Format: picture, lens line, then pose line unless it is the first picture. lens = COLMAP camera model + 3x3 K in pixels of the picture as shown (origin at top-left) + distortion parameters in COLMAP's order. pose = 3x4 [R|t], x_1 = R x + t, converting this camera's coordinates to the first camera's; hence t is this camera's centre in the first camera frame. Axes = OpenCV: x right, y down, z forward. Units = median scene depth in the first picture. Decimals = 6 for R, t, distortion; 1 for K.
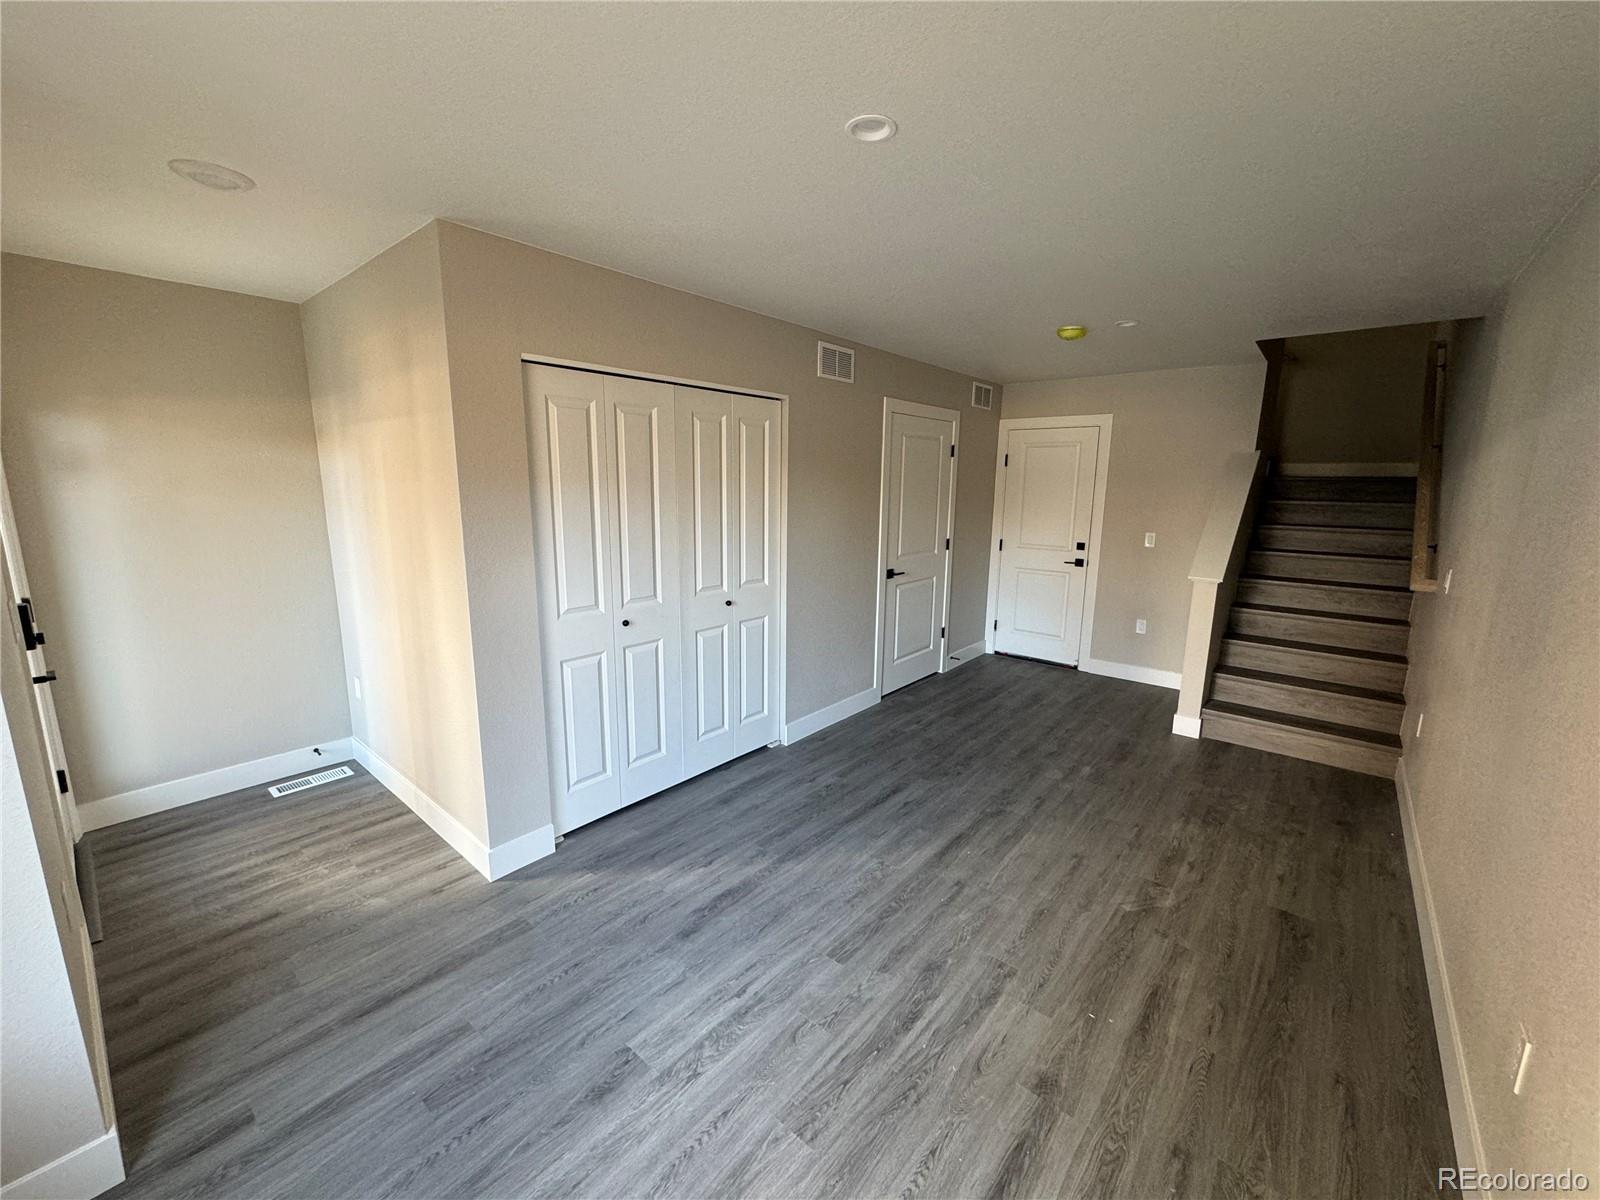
lens RADIAL K [[639.3, 0, 797.9], [0, 639.3, 599.5], [0, 0, 1]] dist [-0.001529, 0.000049]
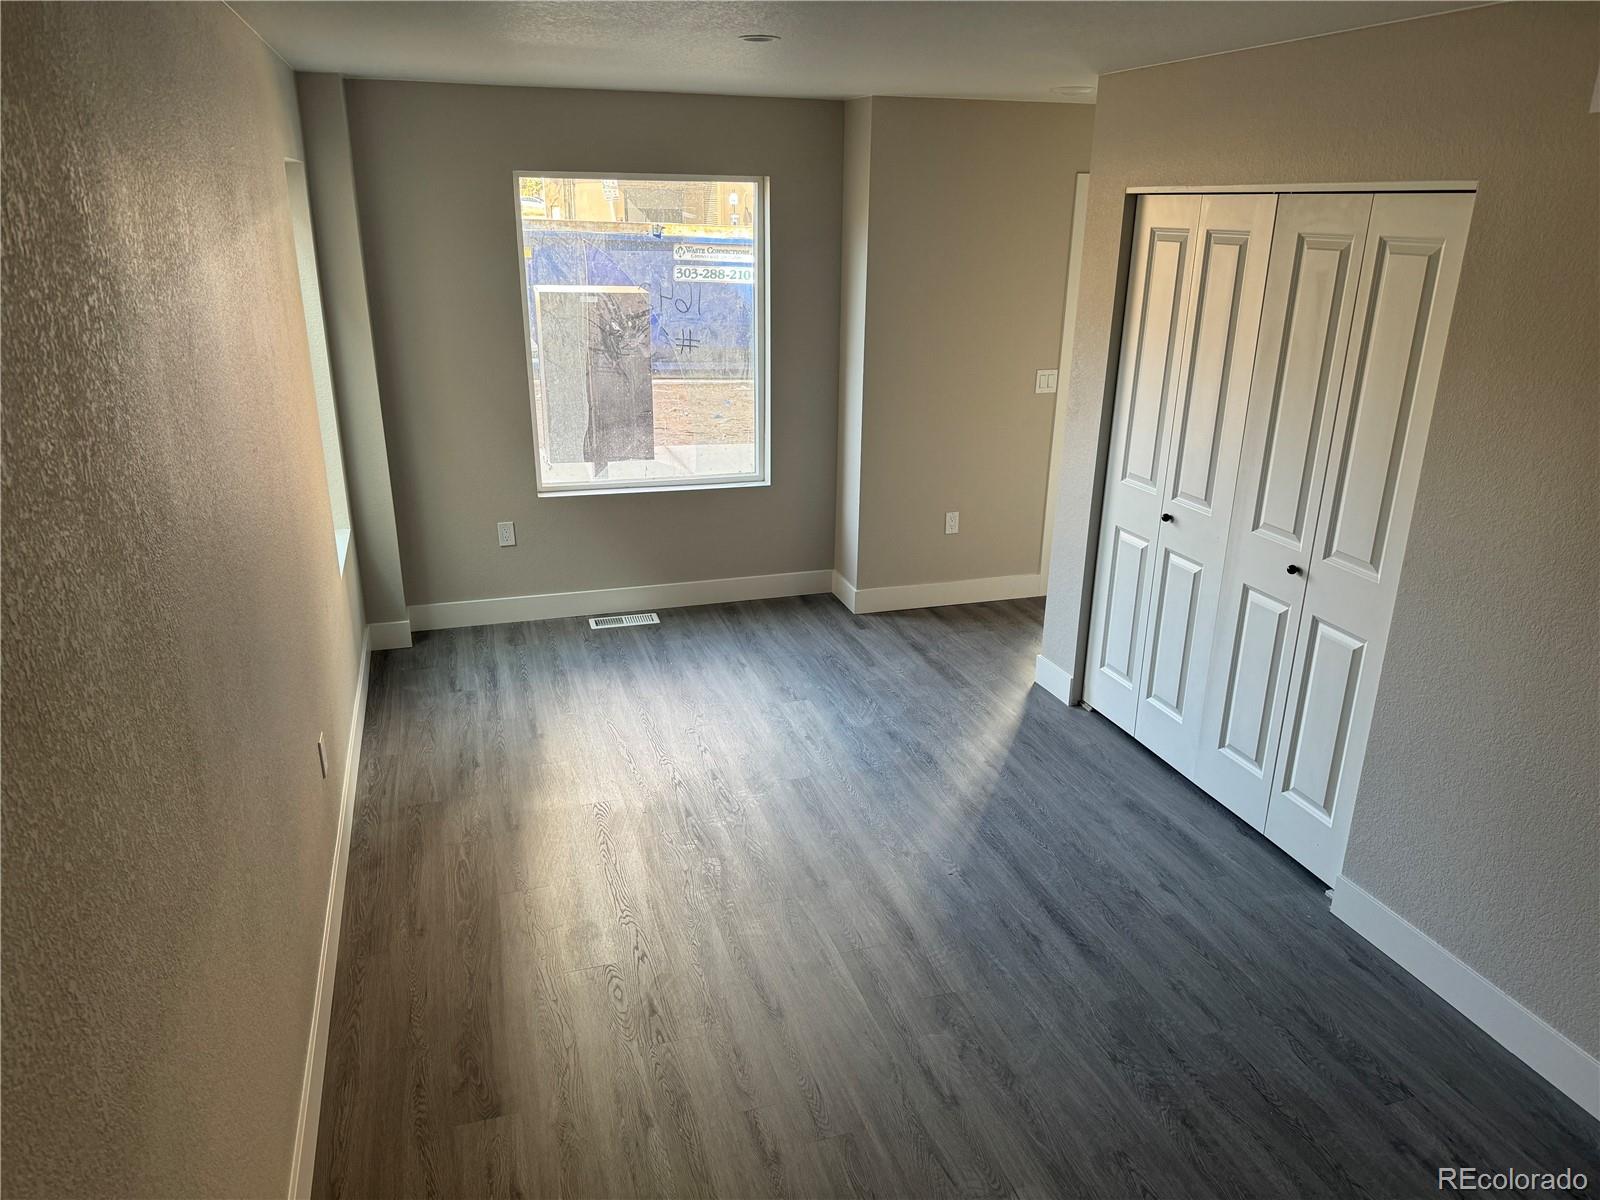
lens RADIAL K [[1117.5, 0, 799.2], [0, 1117.5, 607.1], [0, 0, 1]] dist [0.137930, -0.202361]
pose [[-0.537242, 0.262836, -0.801429, 1.011104], [-0.172672, 0.895803, 0.409538, -0.322658], [0.825564, 0.358405, -0.435879, 1.154127]]
